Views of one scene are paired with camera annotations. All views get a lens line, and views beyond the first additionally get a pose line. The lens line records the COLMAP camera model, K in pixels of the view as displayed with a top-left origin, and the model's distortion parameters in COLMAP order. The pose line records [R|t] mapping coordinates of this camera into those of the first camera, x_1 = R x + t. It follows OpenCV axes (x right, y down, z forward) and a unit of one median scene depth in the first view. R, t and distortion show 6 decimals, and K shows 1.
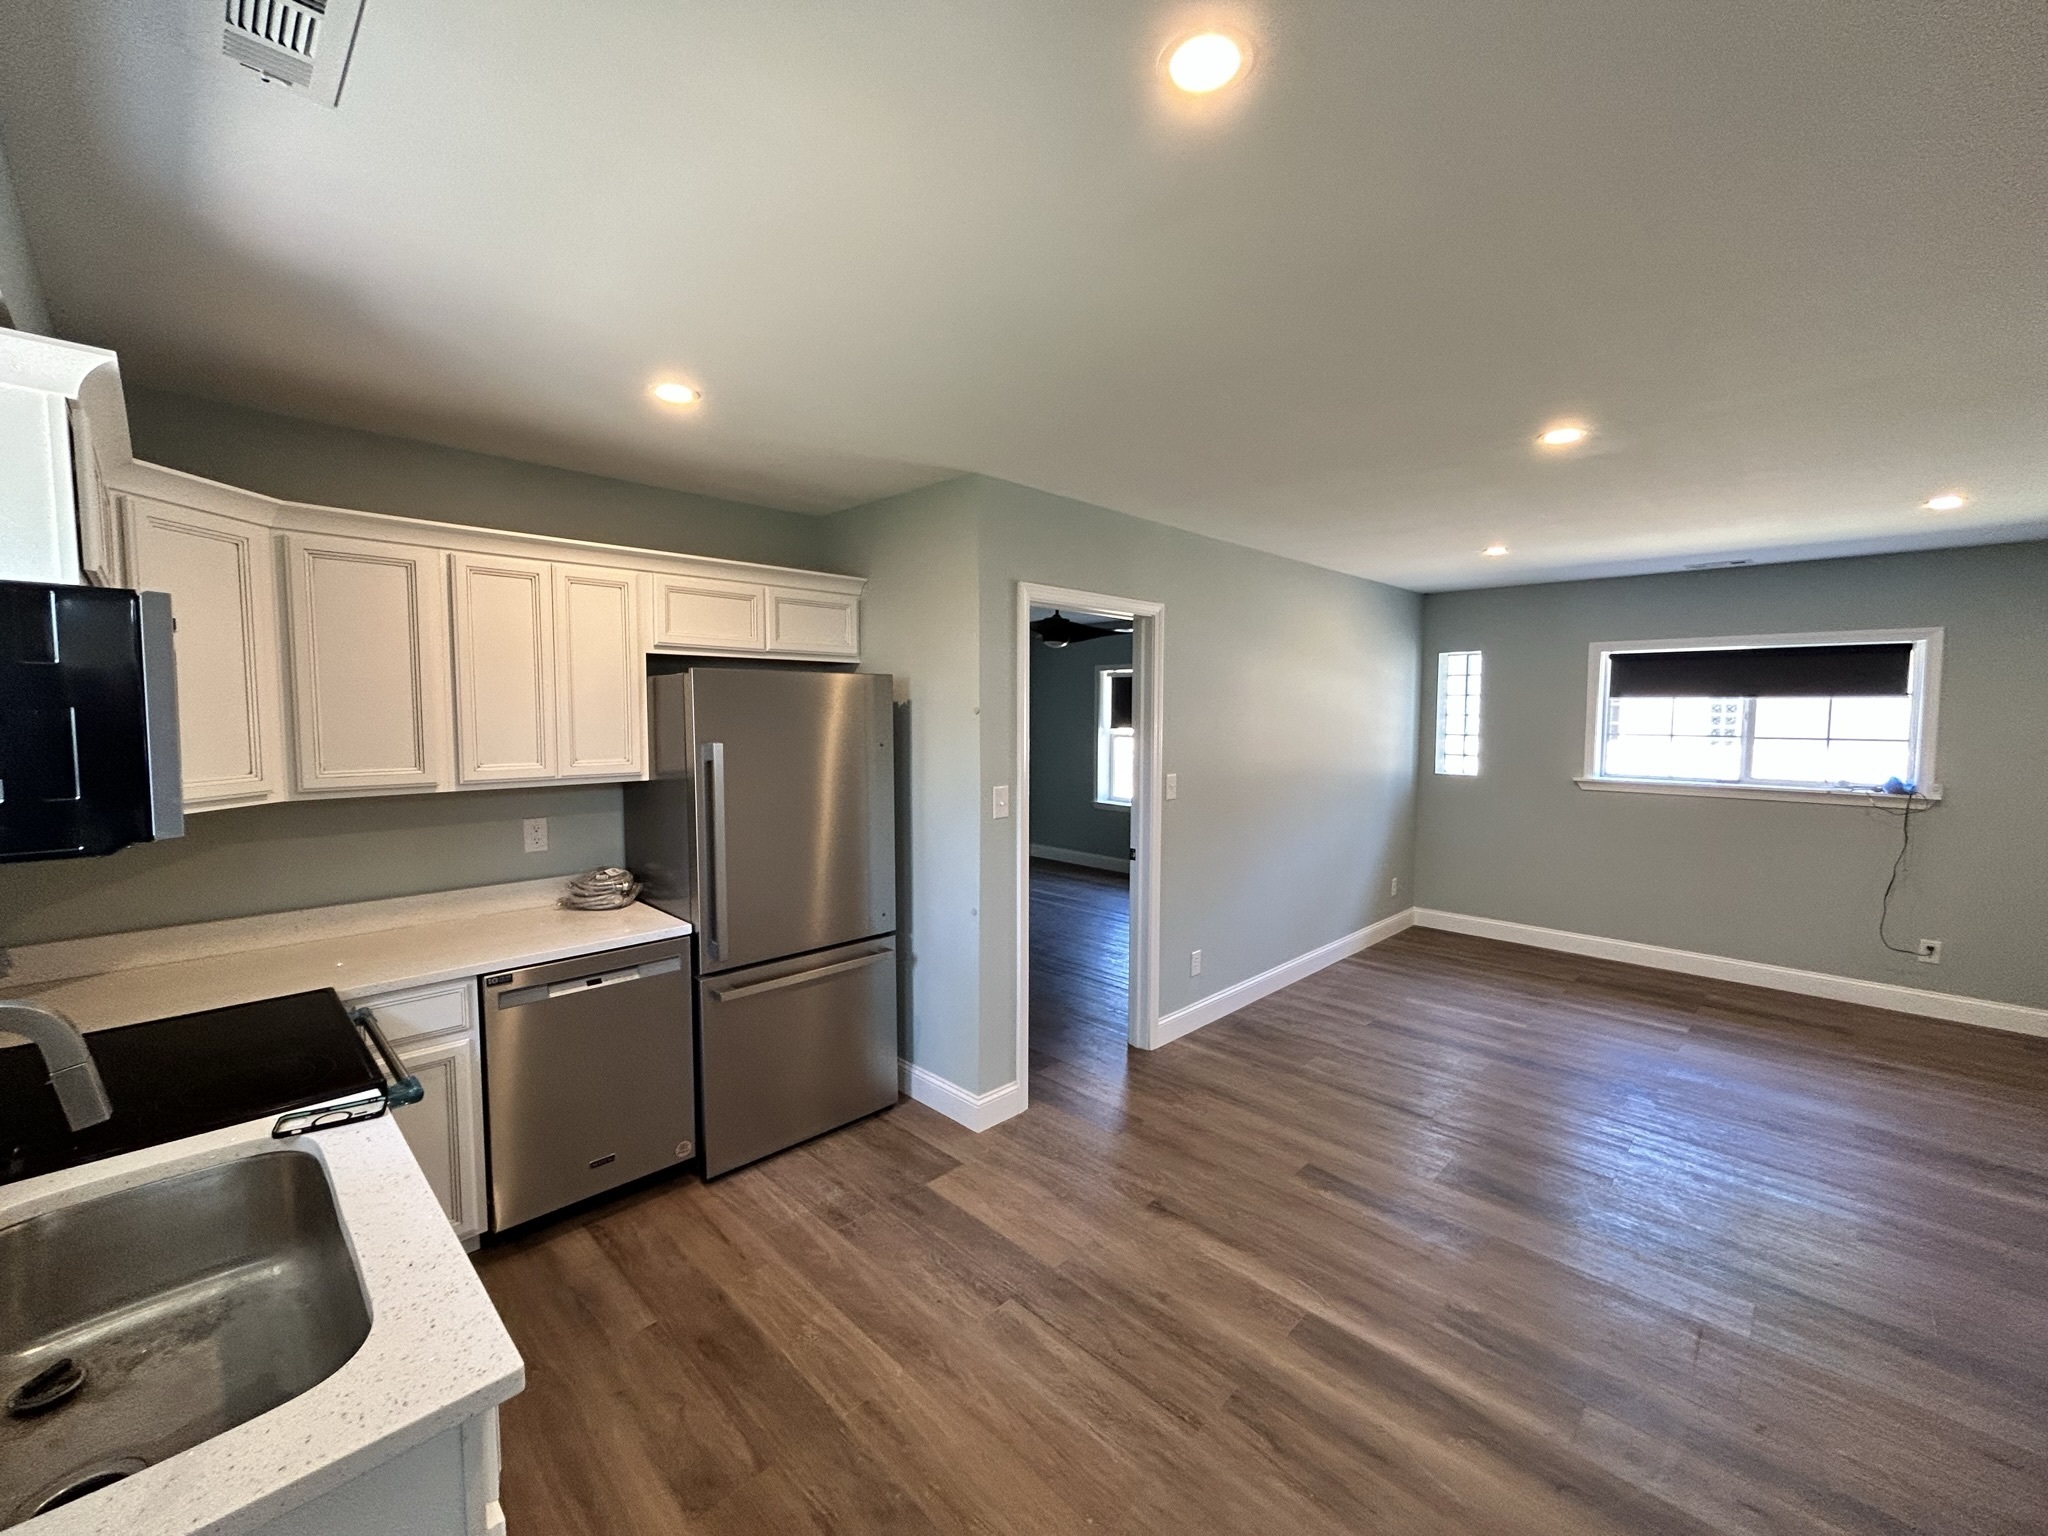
lens RADIAL K [[832.3, 0, 1010.8], [0, 832.3, 763.8], [0, 0, 1]] dist [-0.002648, 0.000168]
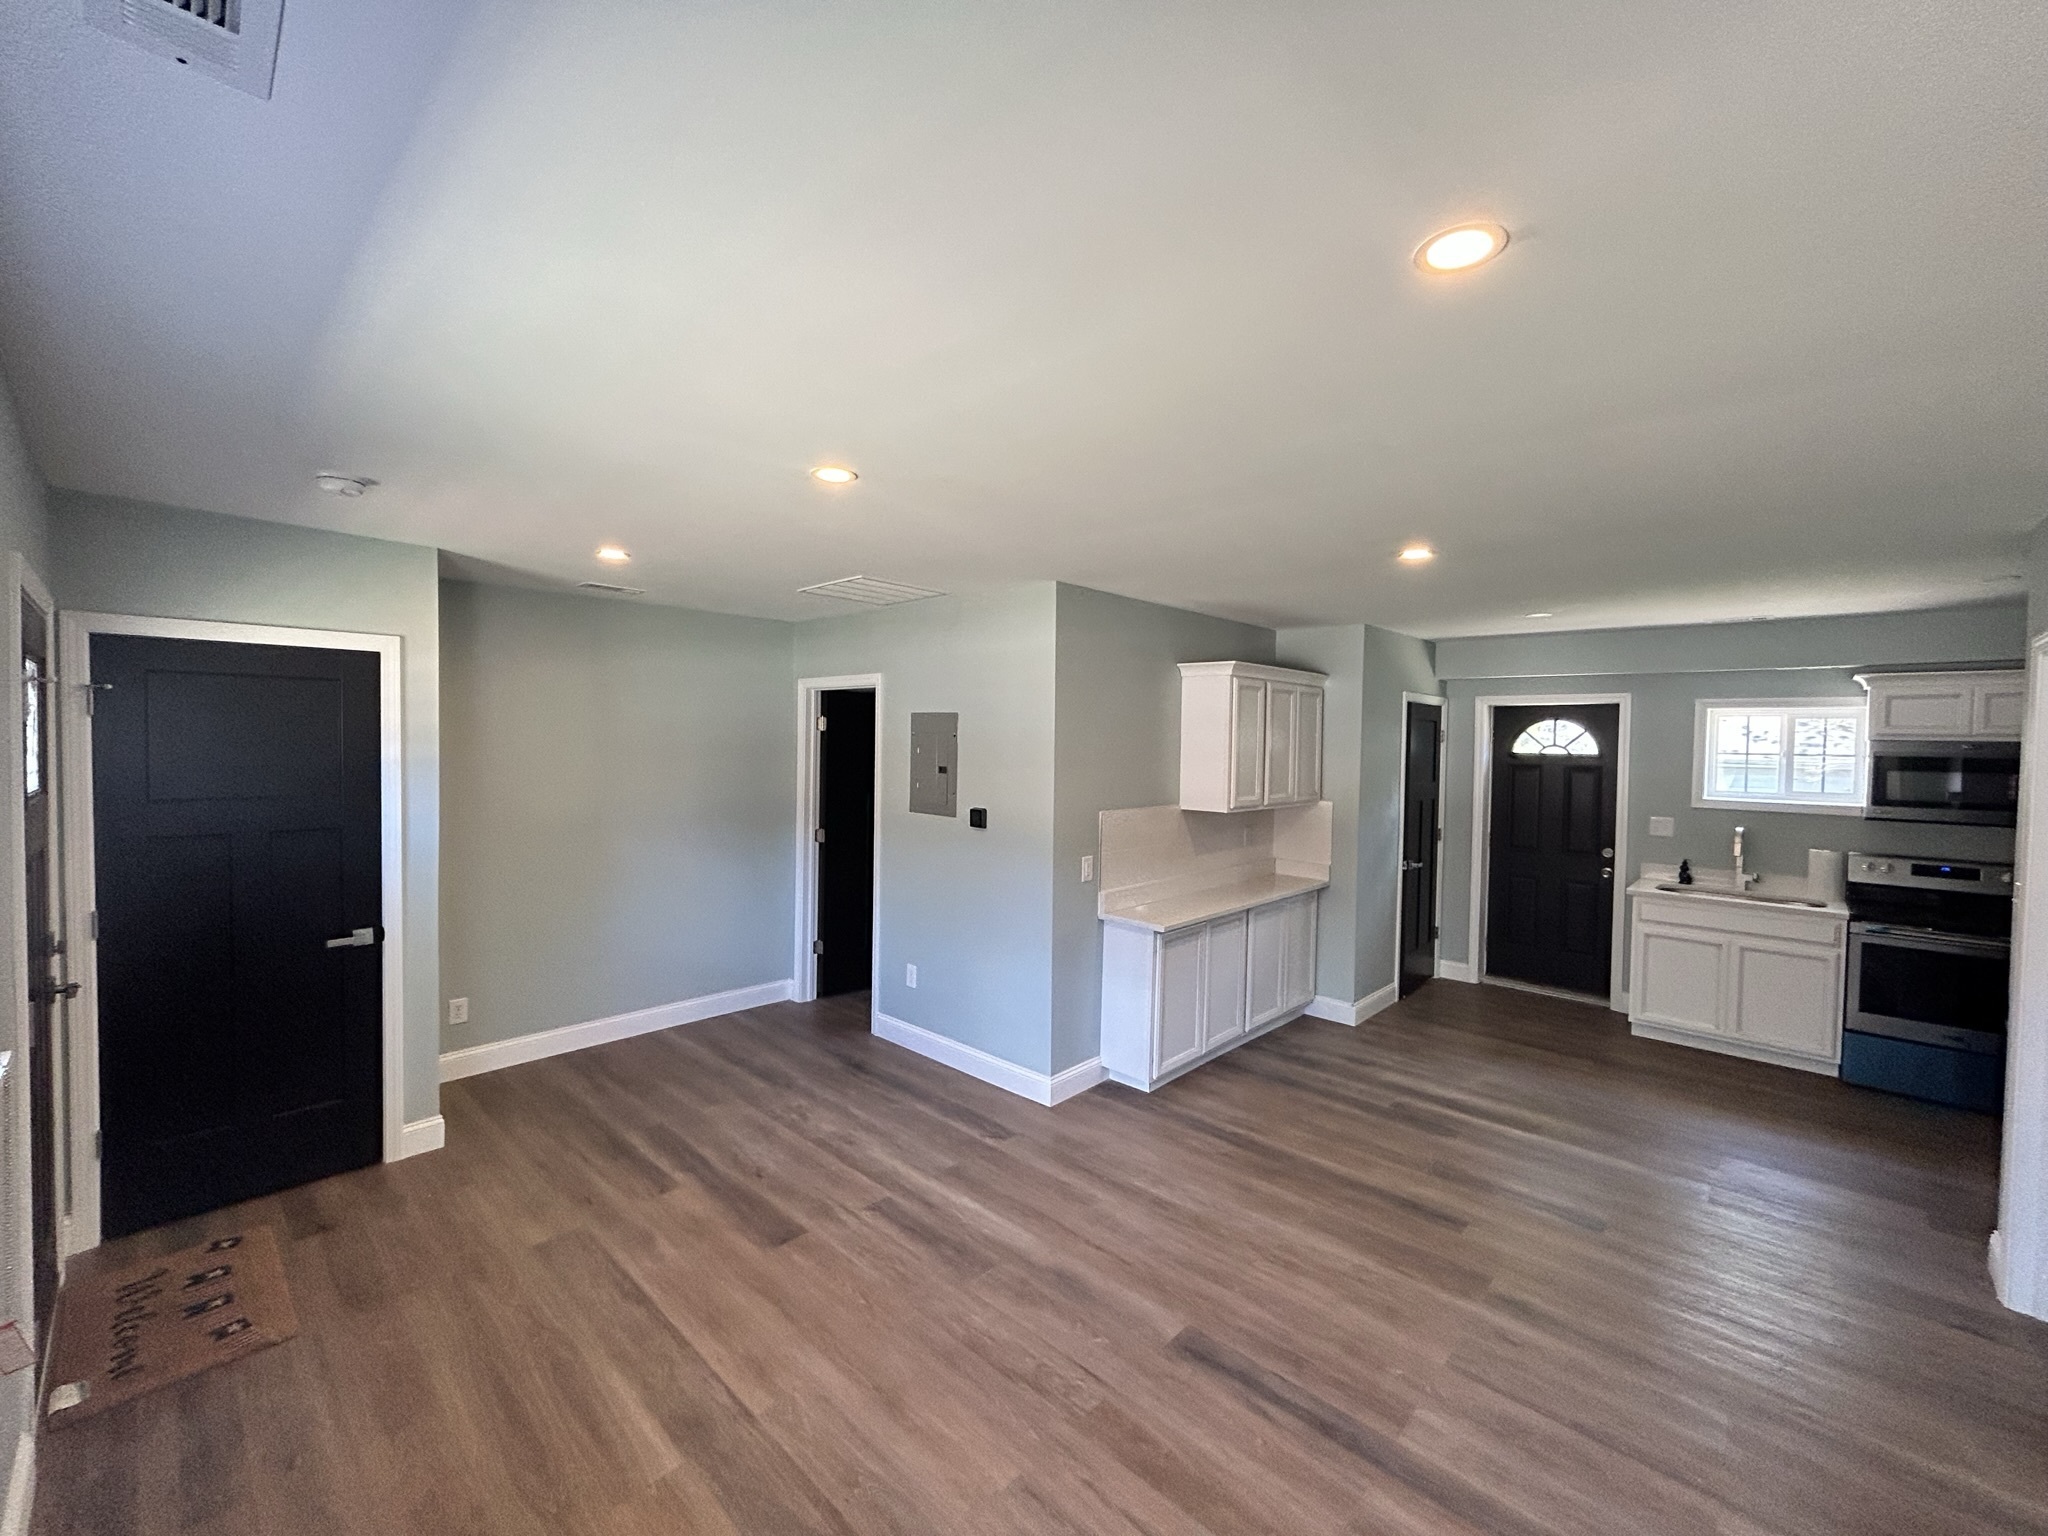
lens RADIAL K [[832.3, 0, 1025.9], [0, 832.3, 761.1], [0, 0, 1]] dist [-0.002648, 0.000168]
pose [[-0.999275, -0.018269, -0.033401, 0.659491], [-0.021256, 0.995592, 0.091353, -0.096978], [0.031585, 0.091997, -0.995258, 1.161008]]
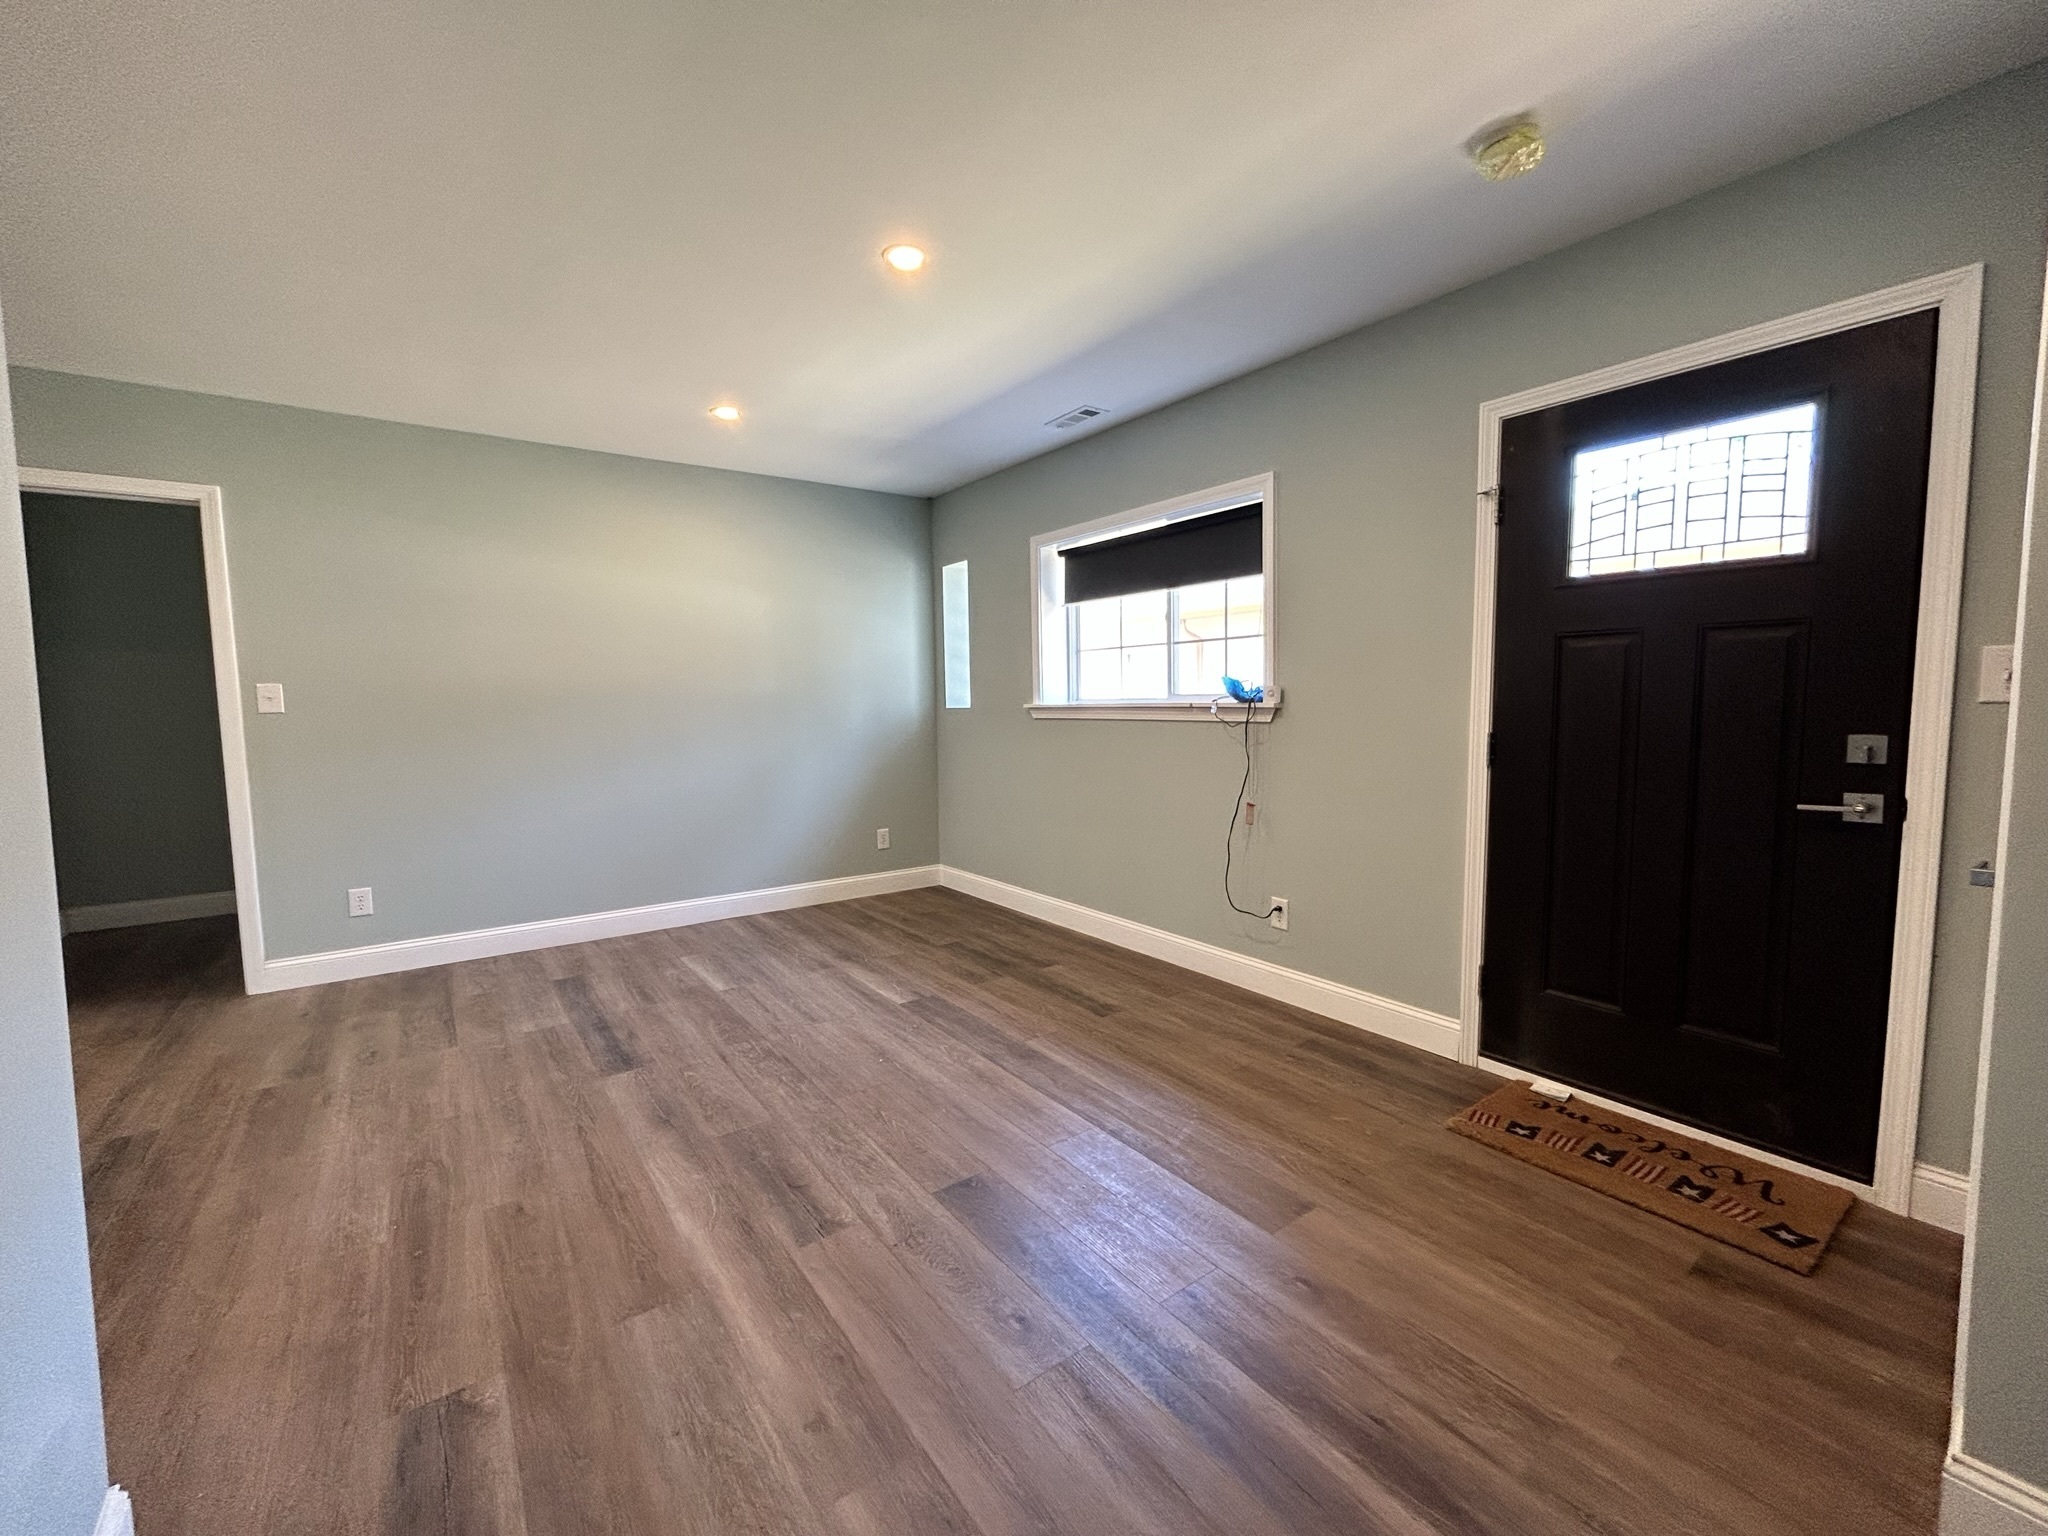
lens RADIAL K [[832.3, 0, 1023.8], [0, 832.3, 771.4], [0, 0, 1]] dist [-0.002648, 0.000168]
pose [[0.988503, -0.002727, -0.151176, 0.894348], [0.006151, 0.999735, 0.022185, 0.072675], [0.151076, -0.022860, 0.988258, 0.205709]]
